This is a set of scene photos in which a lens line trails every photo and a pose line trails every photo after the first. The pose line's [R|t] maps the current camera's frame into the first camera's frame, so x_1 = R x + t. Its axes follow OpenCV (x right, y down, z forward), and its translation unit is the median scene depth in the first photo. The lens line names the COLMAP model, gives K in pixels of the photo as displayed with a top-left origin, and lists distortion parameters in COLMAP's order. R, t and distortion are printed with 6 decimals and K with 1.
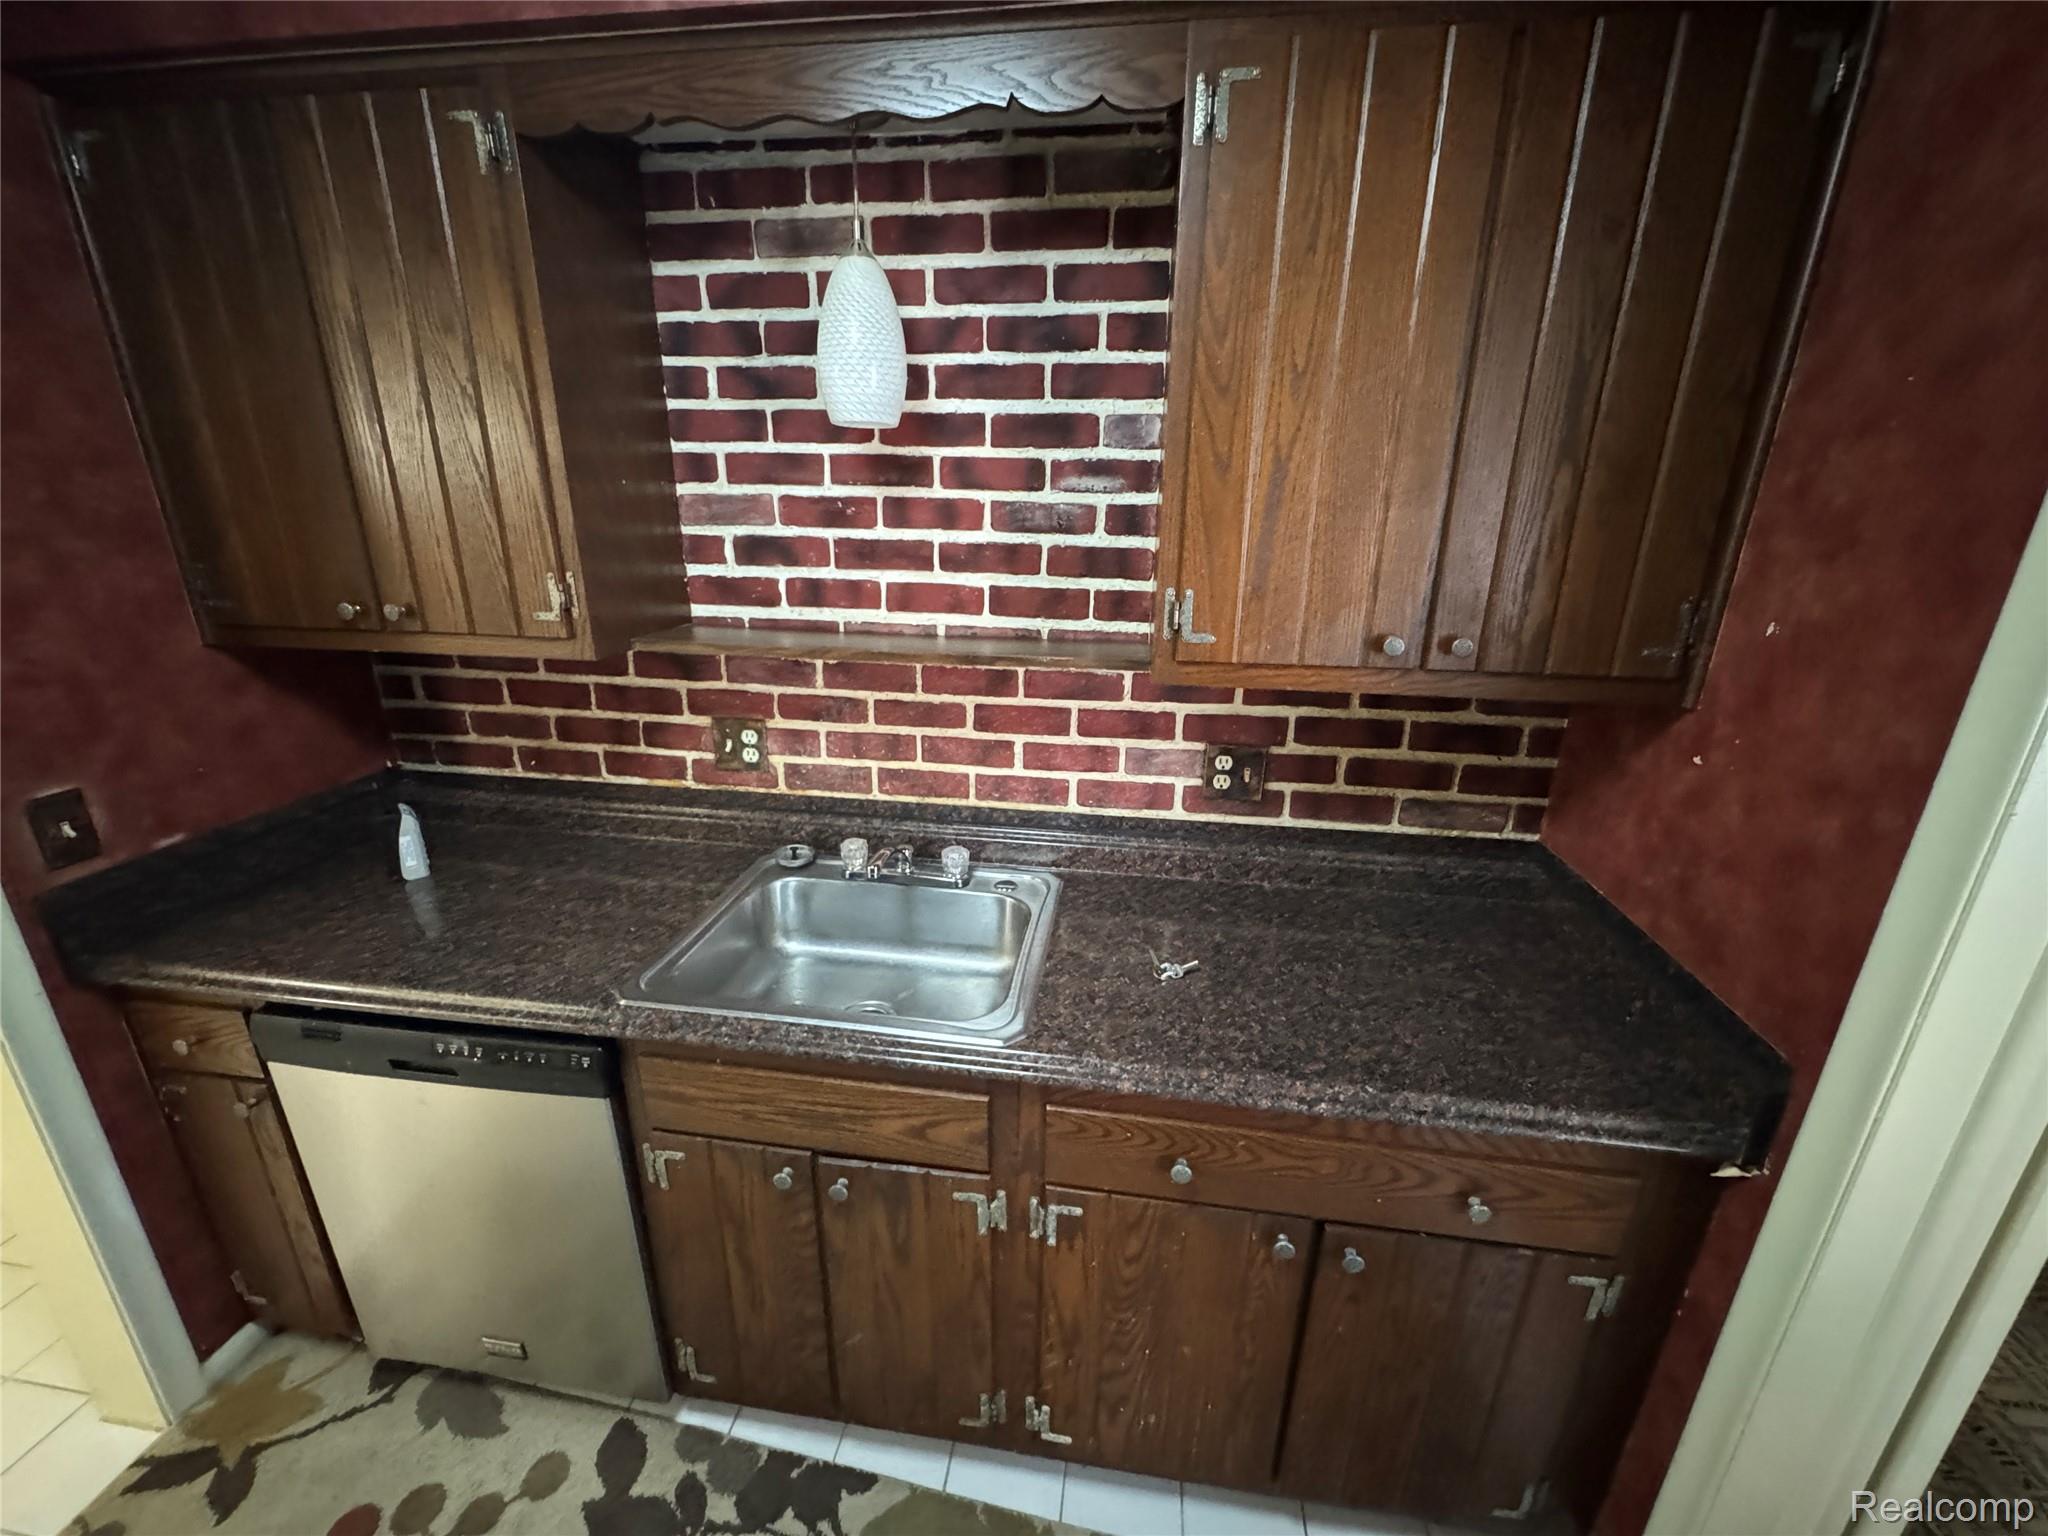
lens RADIAL K [[823.5, 0, 1026.3], [0, 823.5, 769.4], [0, 0, 1]] dist [0.000236, 0.000432]
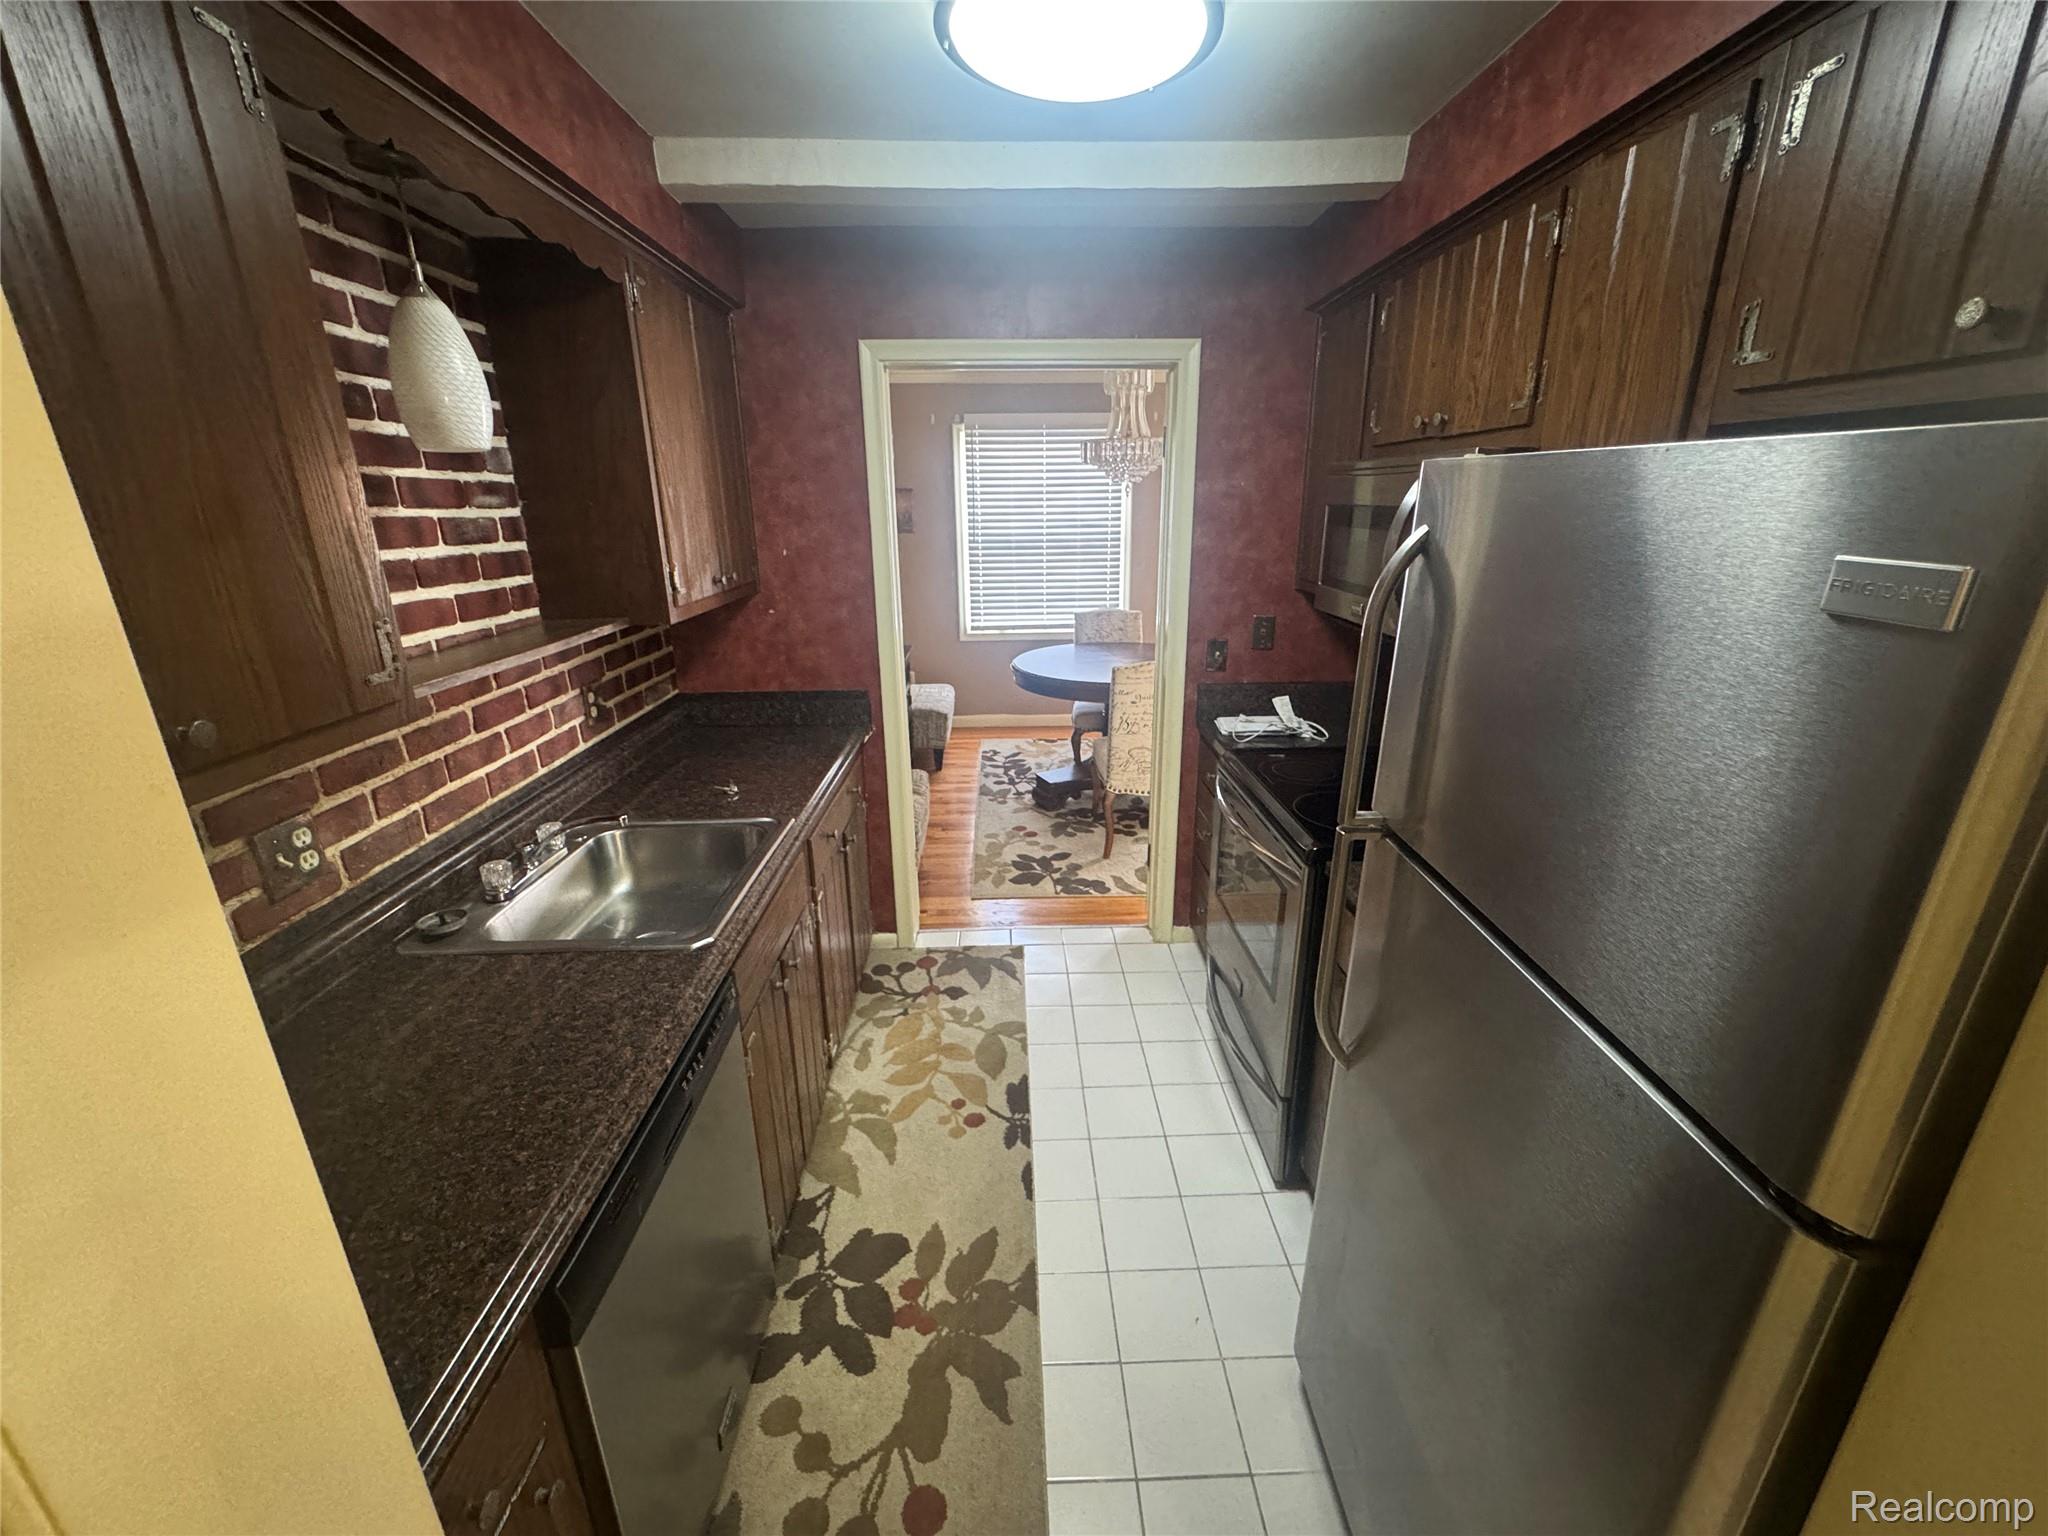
lens RADIAL K [[823.5, 0, 1014.9], [0, 823.5, 759.4], [0, 0, 1]] dist [0.000236, 0.000432]
pose [[-0.157579, -0.307185, 0.938513, -1.253184], [0.325529, 0.881105, 0.343052, -0.165548], [-0.932309, 0.359571, -0.038846, 0.433818]]
